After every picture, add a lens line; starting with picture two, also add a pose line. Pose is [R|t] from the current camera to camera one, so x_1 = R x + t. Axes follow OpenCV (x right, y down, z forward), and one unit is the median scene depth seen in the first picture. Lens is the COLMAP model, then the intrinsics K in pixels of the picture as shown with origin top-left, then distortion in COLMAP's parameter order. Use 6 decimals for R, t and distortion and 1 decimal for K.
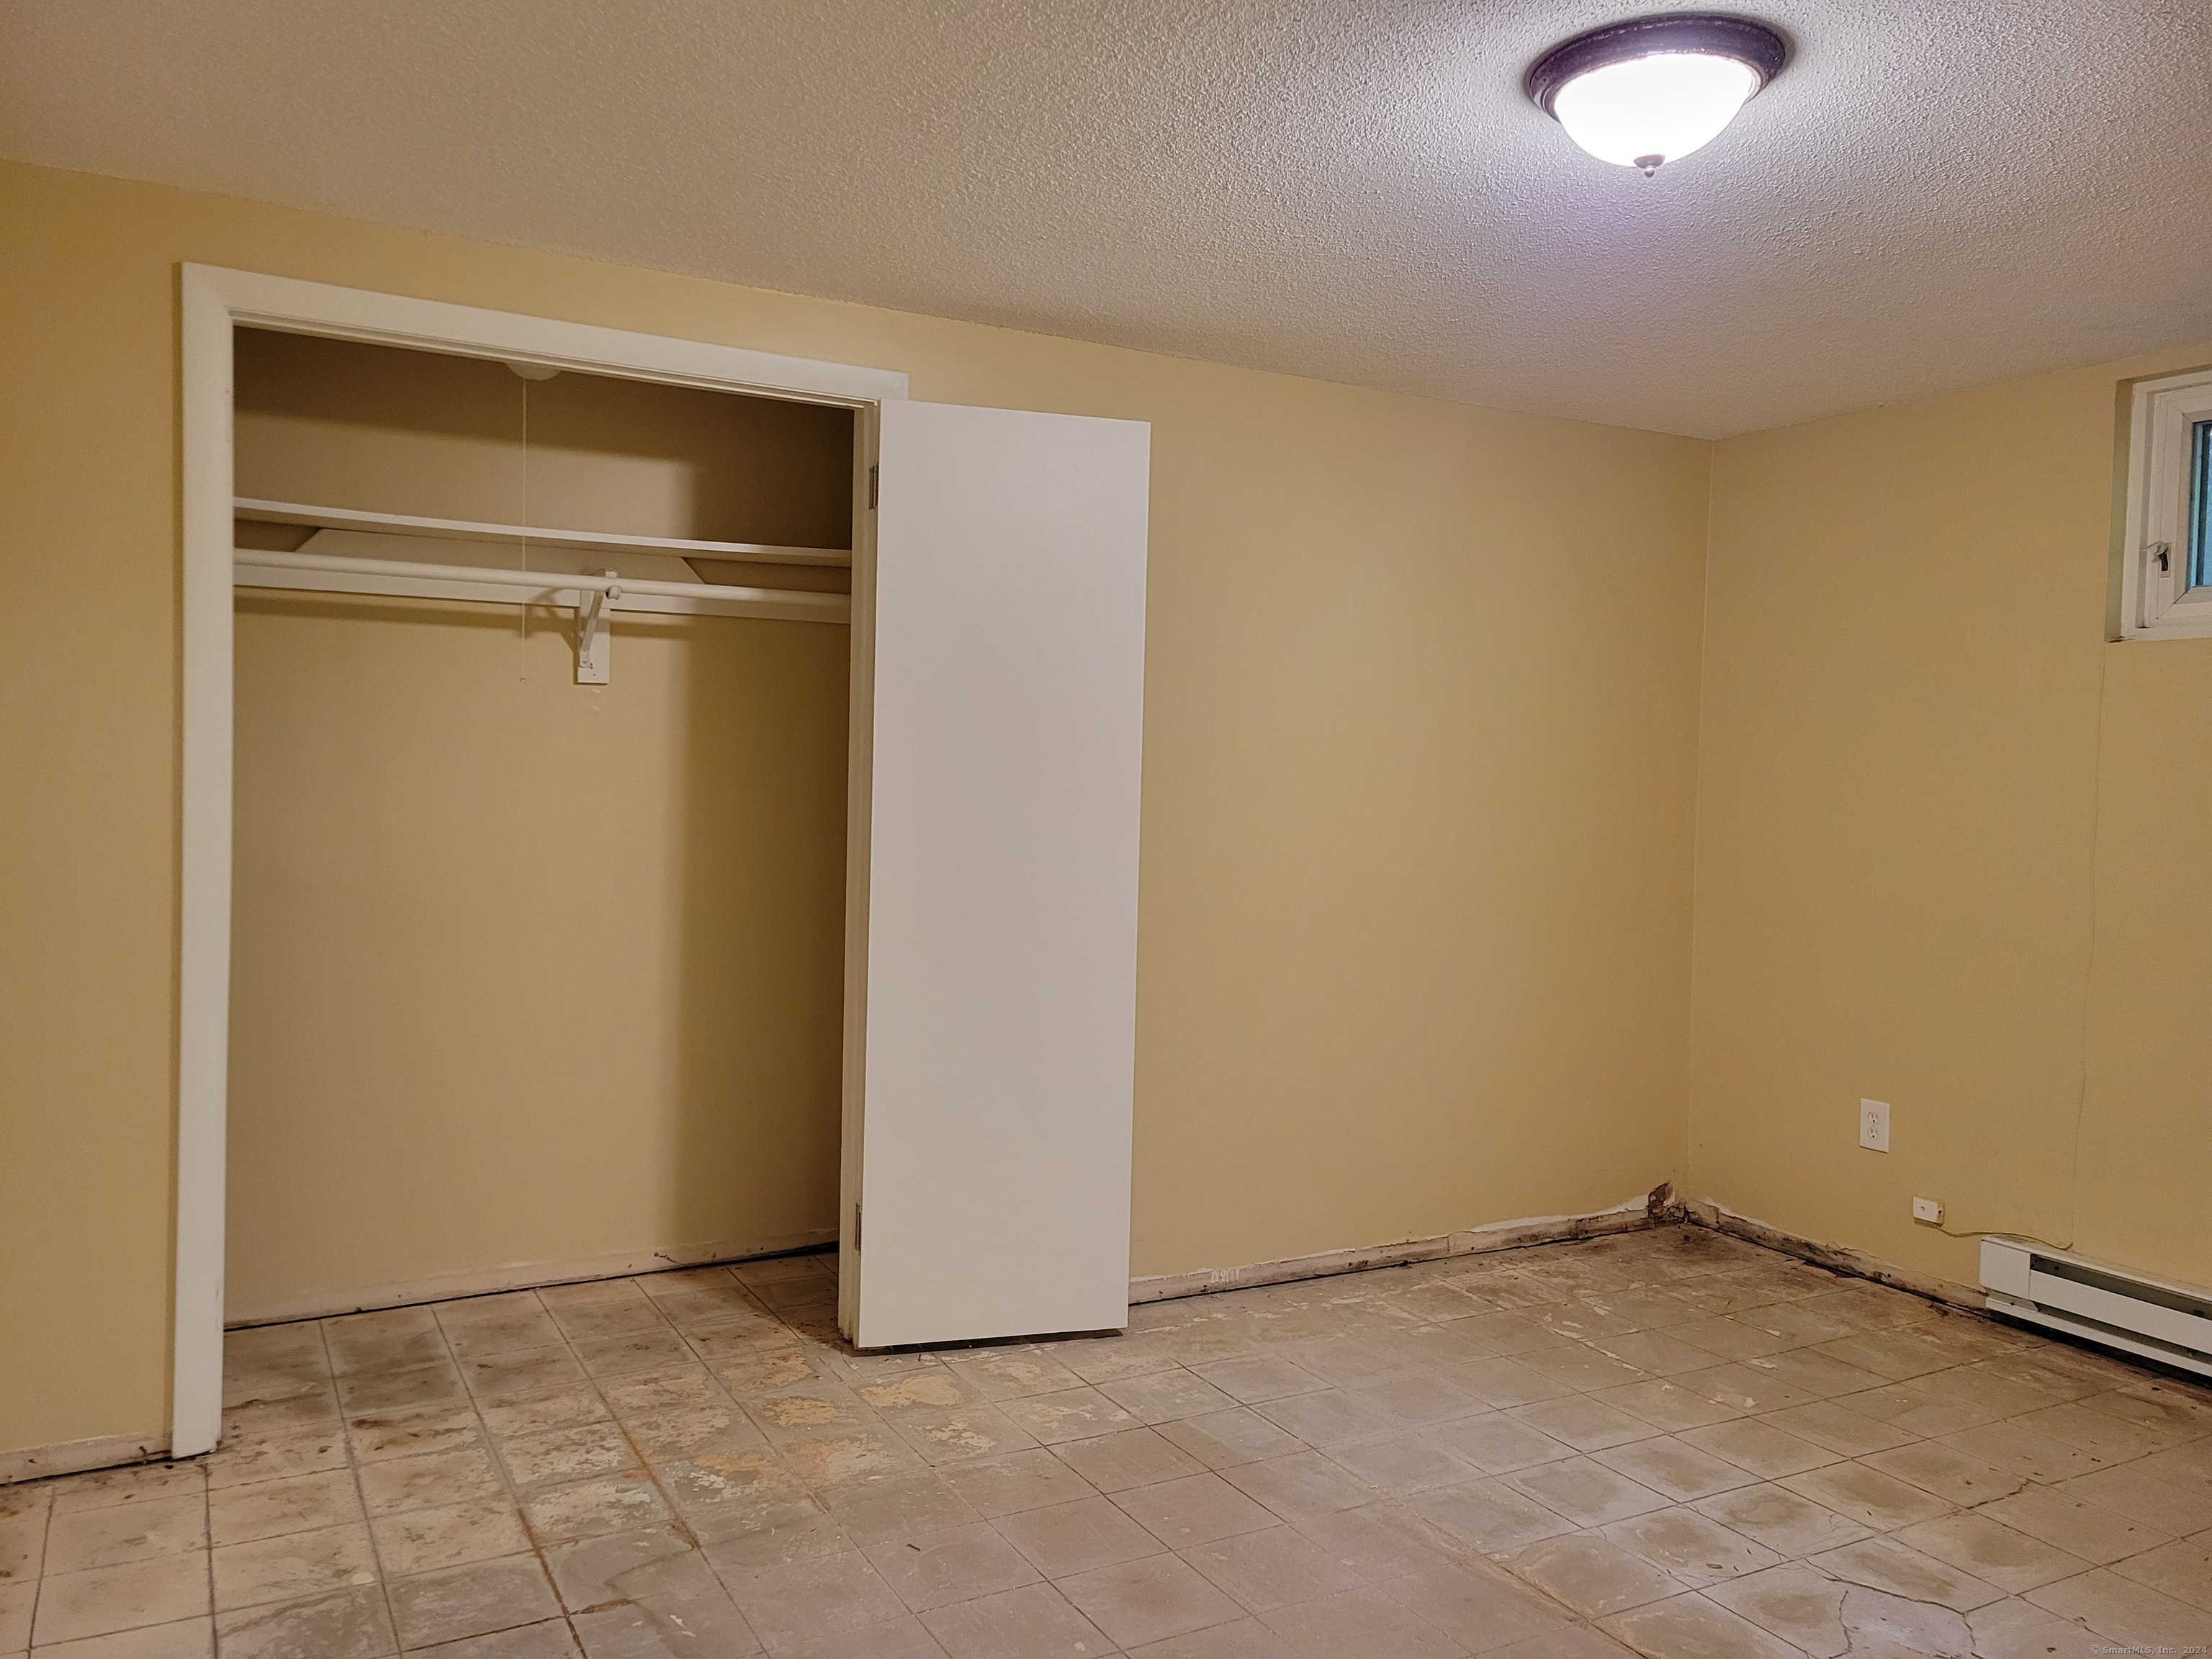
lens RADIAL K [[1654.5, 0, 1100.4], [0, 1654.5, 827.8], [0, 0, 1]] dist [0.070380, -0.051084]
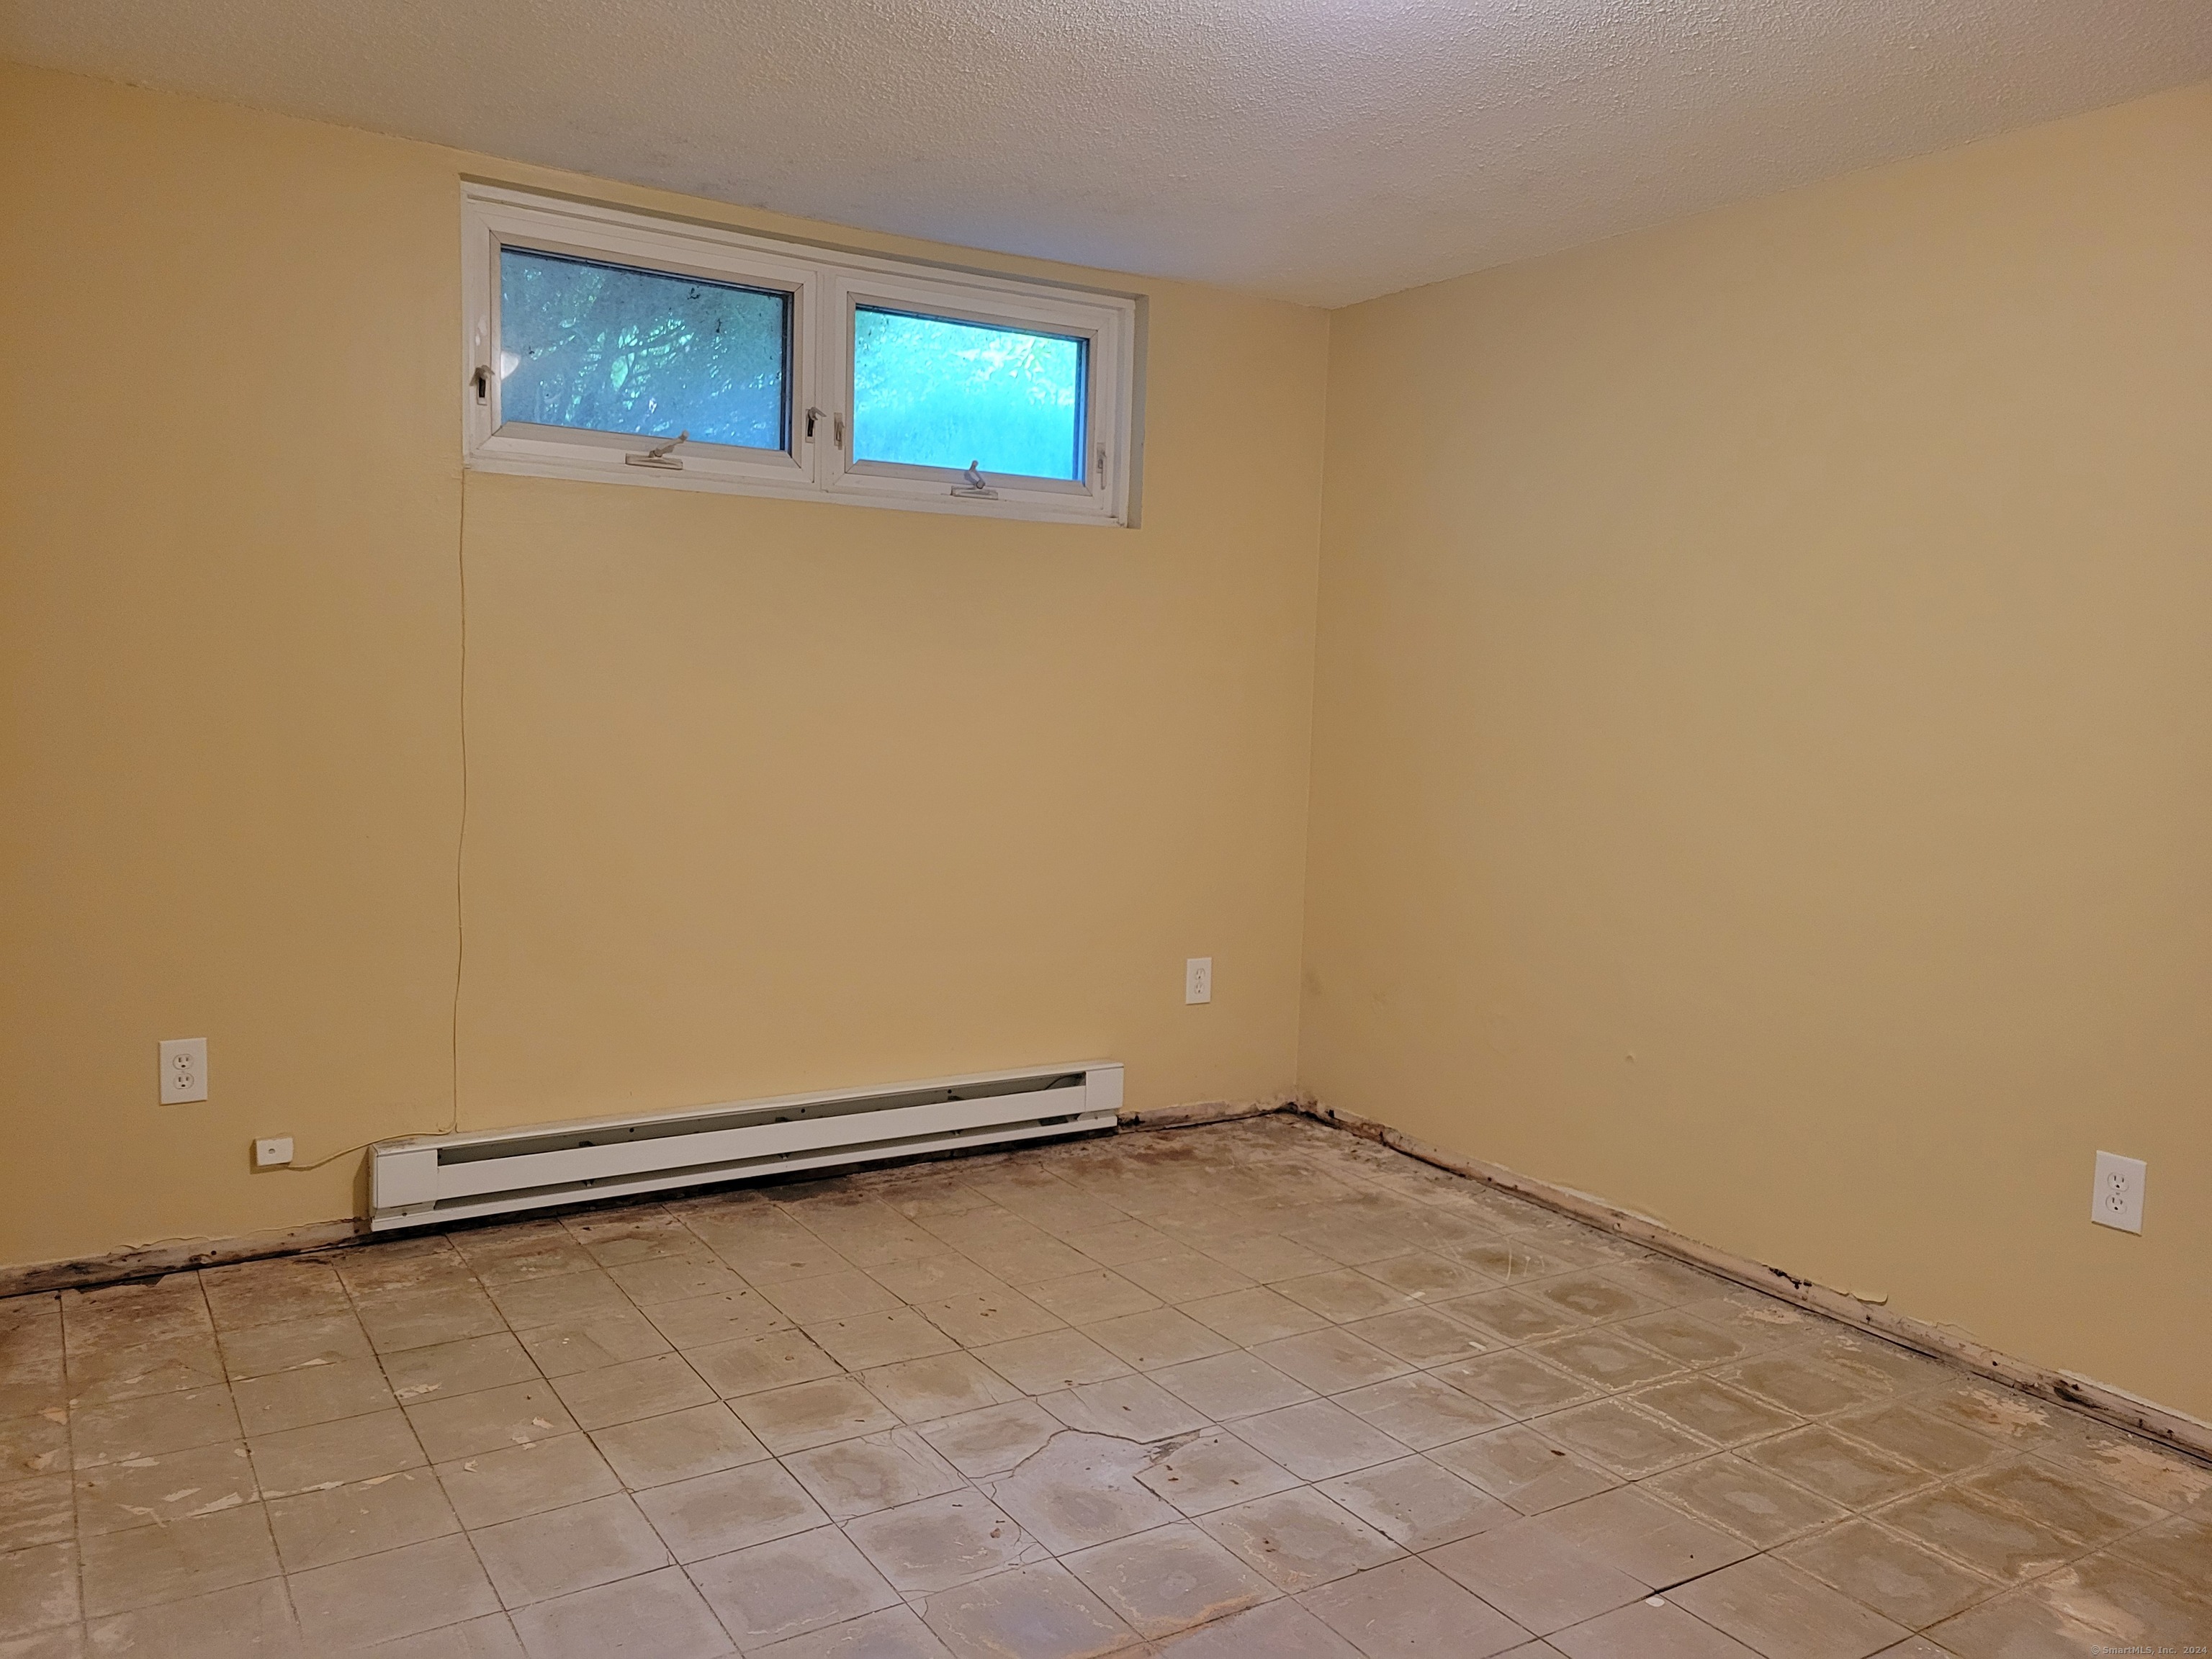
lens RADIAL K [[1654.5, 0, 1018.5], [0, 1654.5, 825.2], [0, 0, 1]] dist [0.070380, -0.051084]
pose [[-0.030756, -0.113215, 0.993094, -0.331344], [0.006191, 0.993524, 0.113455, -0.018992], [-0.999508, 0.009638, -0.029856, 0.730751]]
